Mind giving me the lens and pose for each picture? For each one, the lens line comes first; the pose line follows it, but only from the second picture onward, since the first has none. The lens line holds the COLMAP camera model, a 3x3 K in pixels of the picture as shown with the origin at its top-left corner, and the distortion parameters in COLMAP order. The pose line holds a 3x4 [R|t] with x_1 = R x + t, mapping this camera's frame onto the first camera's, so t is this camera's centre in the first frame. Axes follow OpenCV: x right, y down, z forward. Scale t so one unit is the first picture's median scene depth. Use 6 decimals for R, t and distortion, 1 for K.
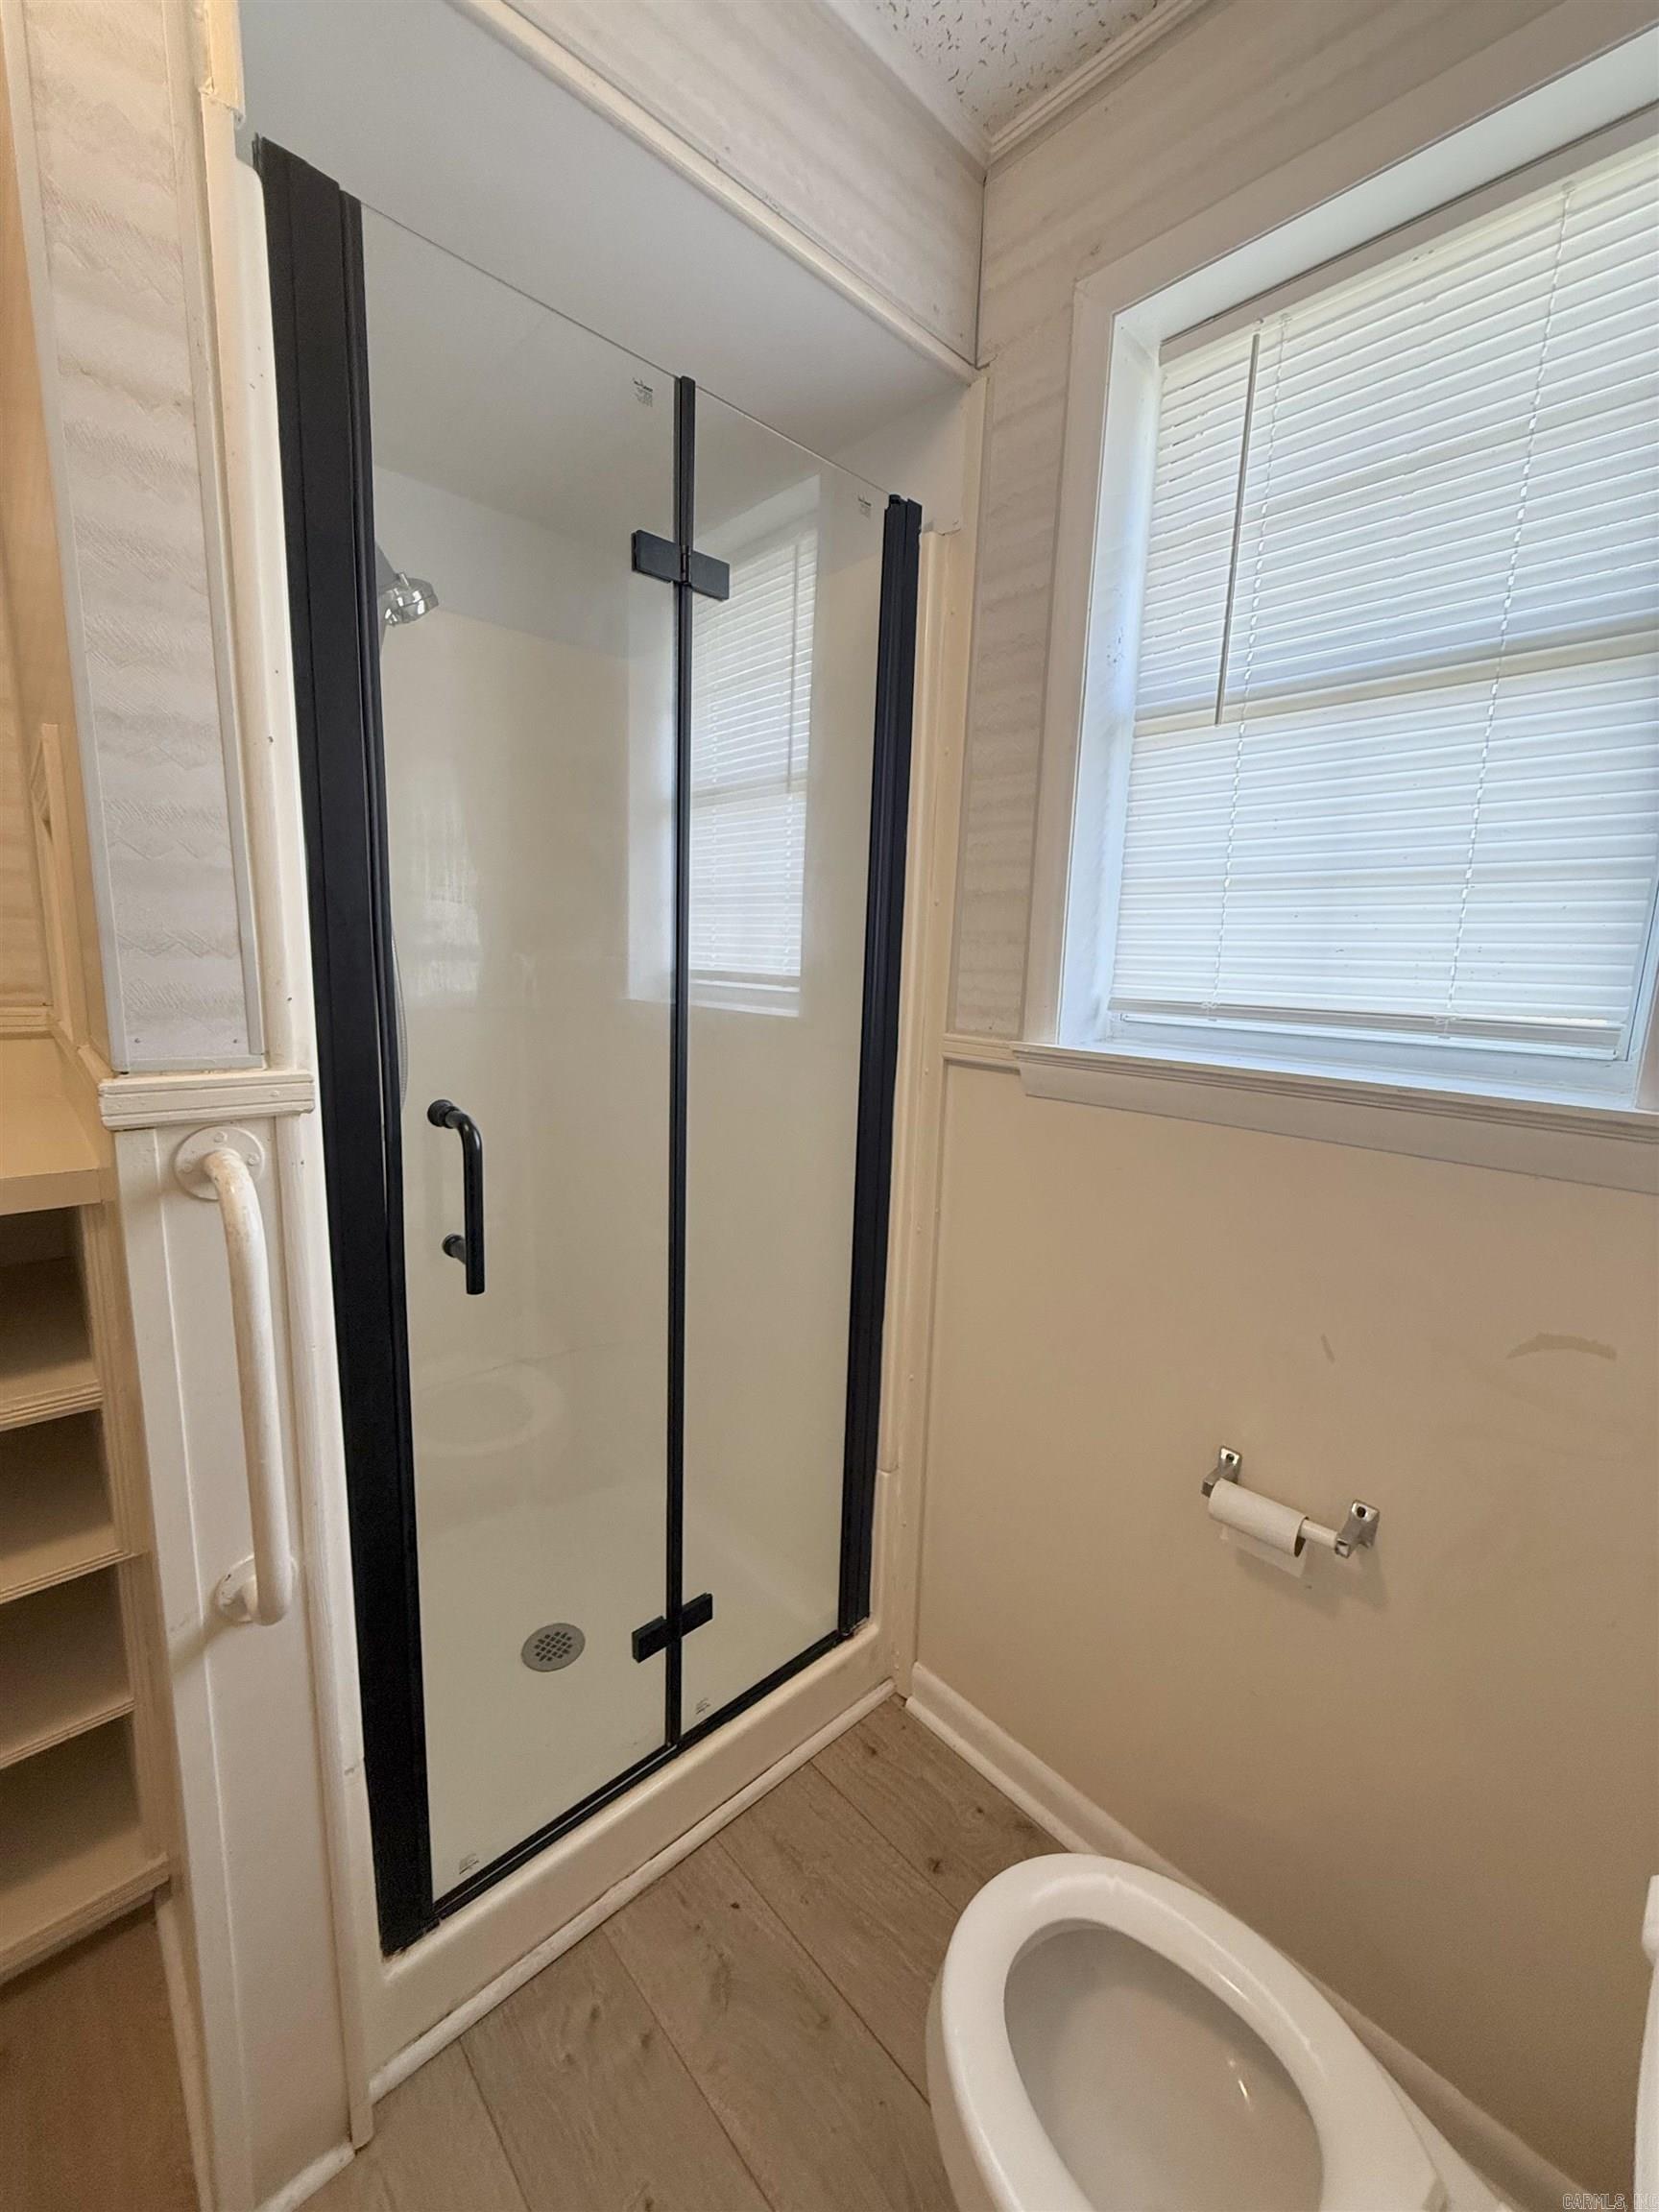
lens RADIAL K [[885.0, 0, 829.0], [0, 885.0, 1101.6], [0, 0, 1]] dist [0.000708, 0.000103]
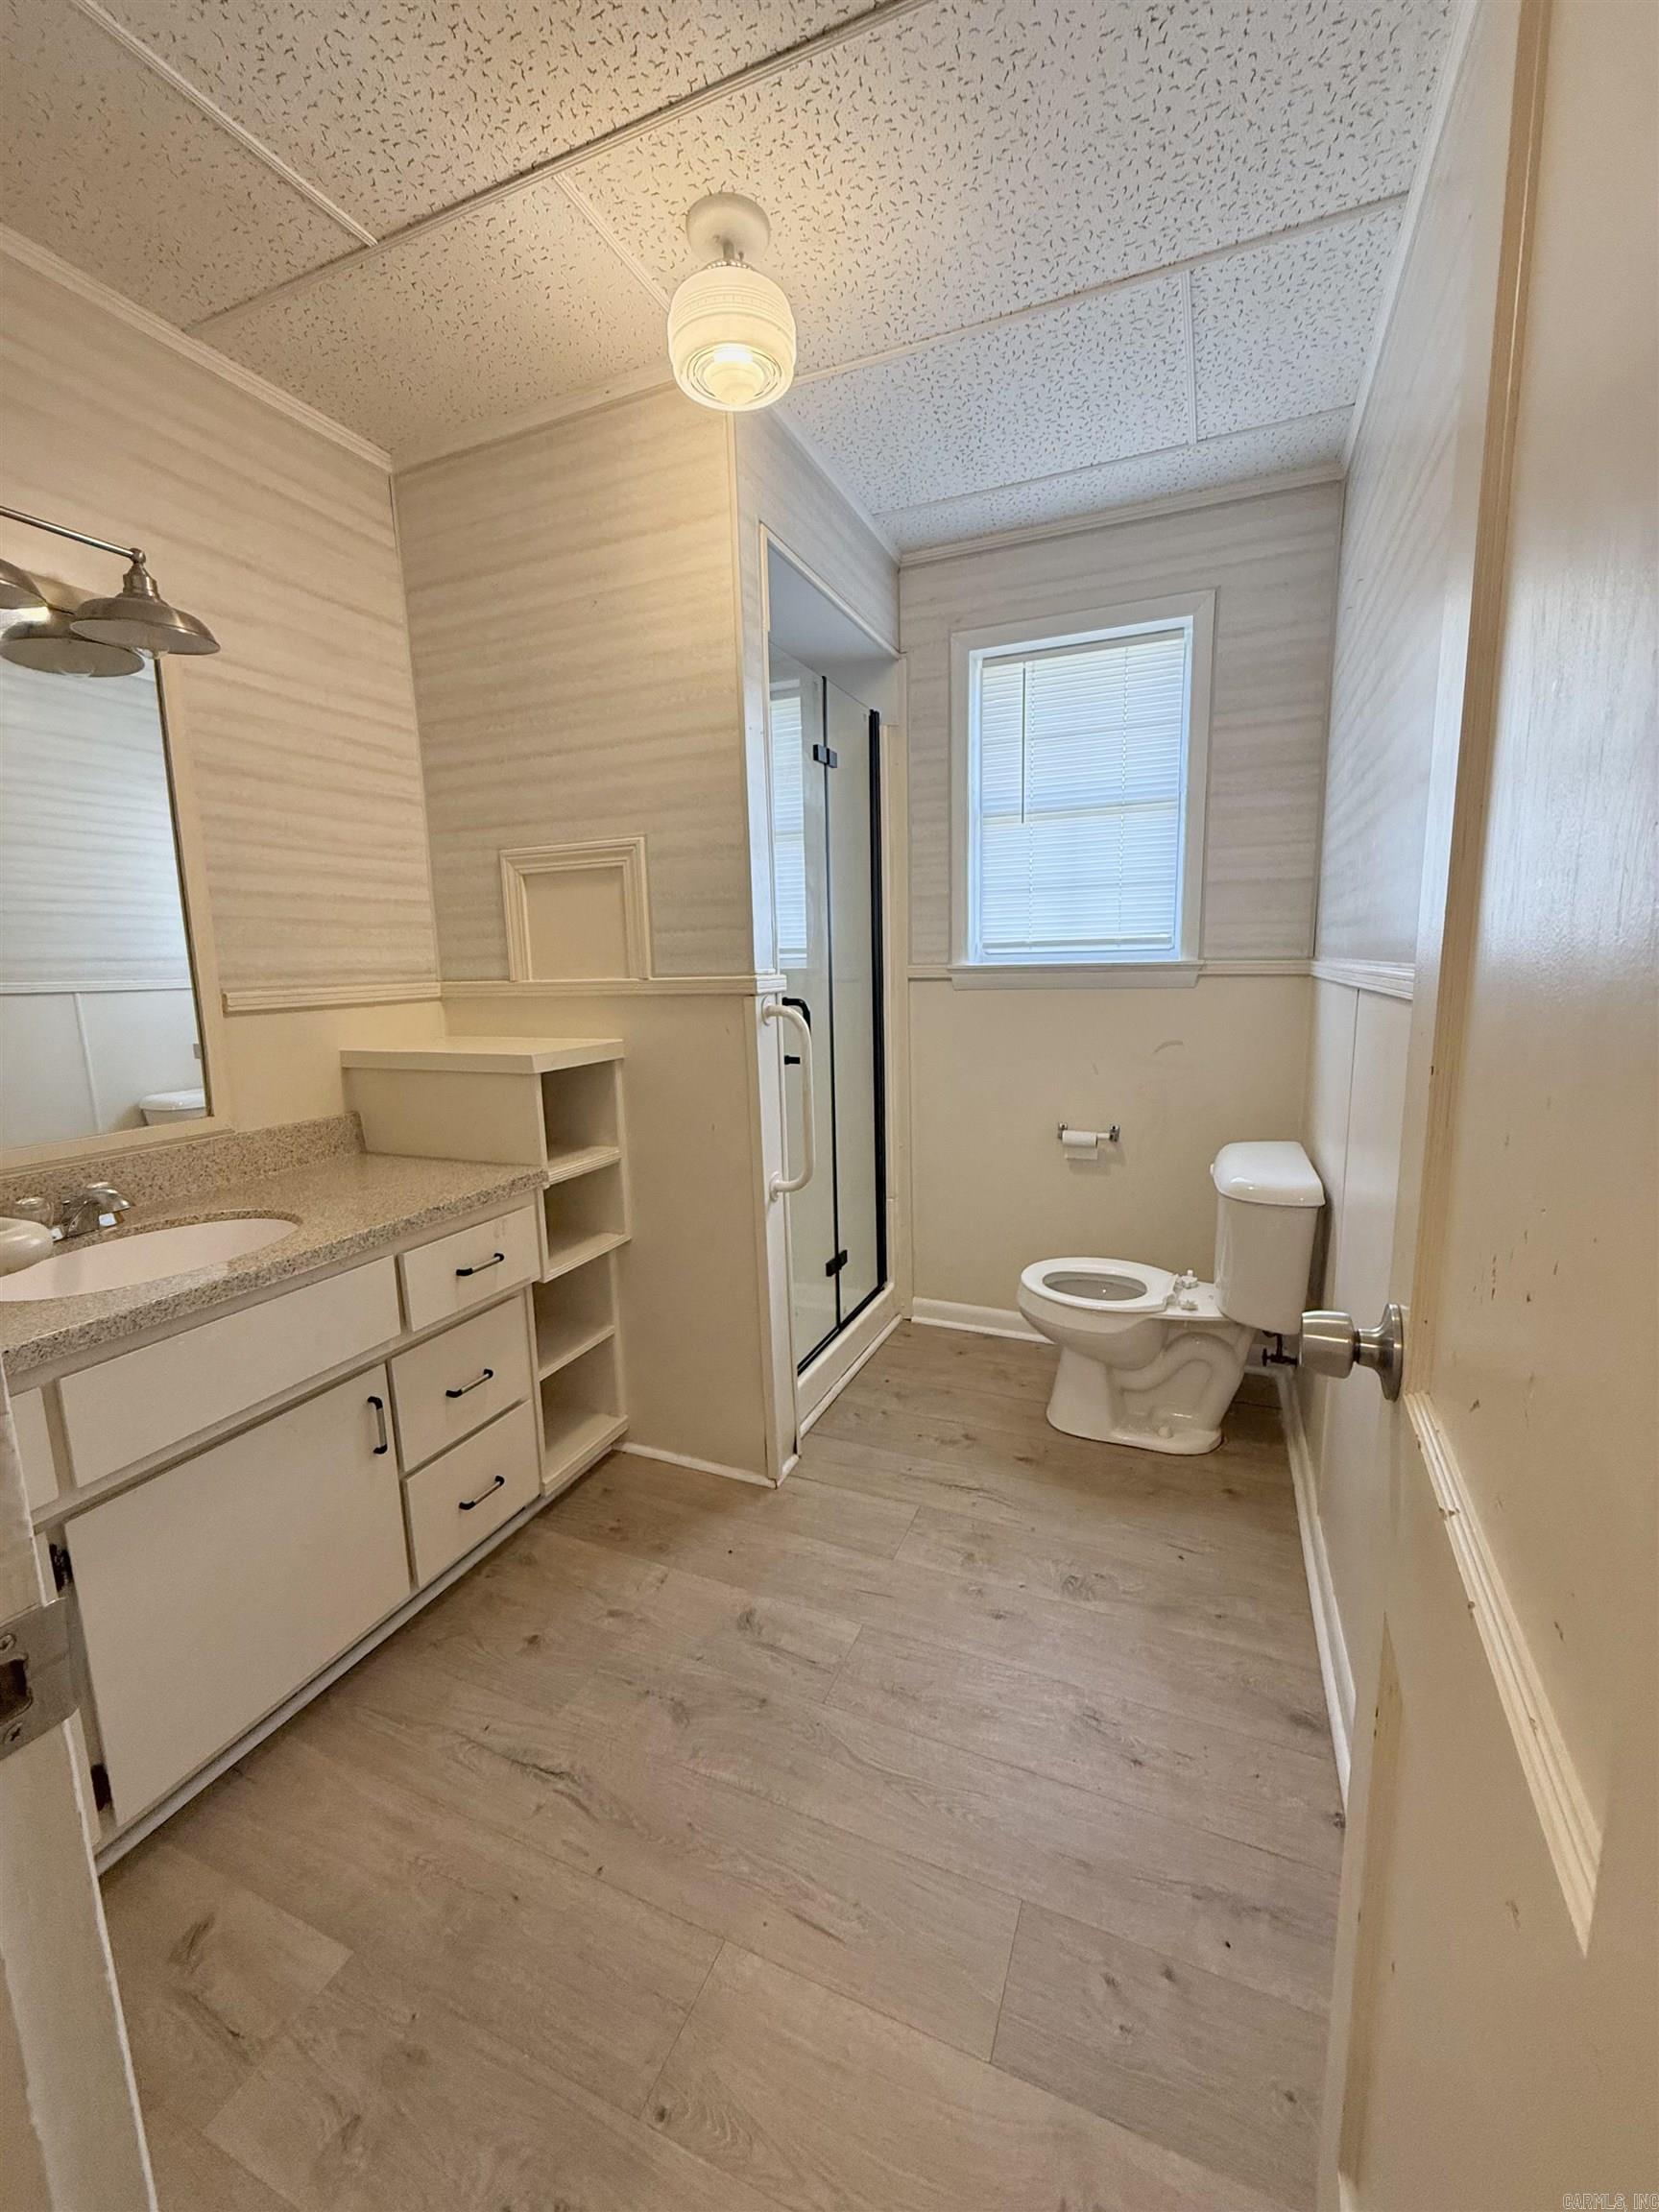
lens RADIAL K [[885.0, 0, 829.0], [0, 885.0, 1101.6], [0, 0, 1]] dist [0.000708, 0.000103]
pose [[0.913957, -0.120052, 0.387647, -0.947277], [0.119484, 0.992504, 0.025665, 0.175072], [-0.387822, 0.022861, 0.921451, -0.880396]]
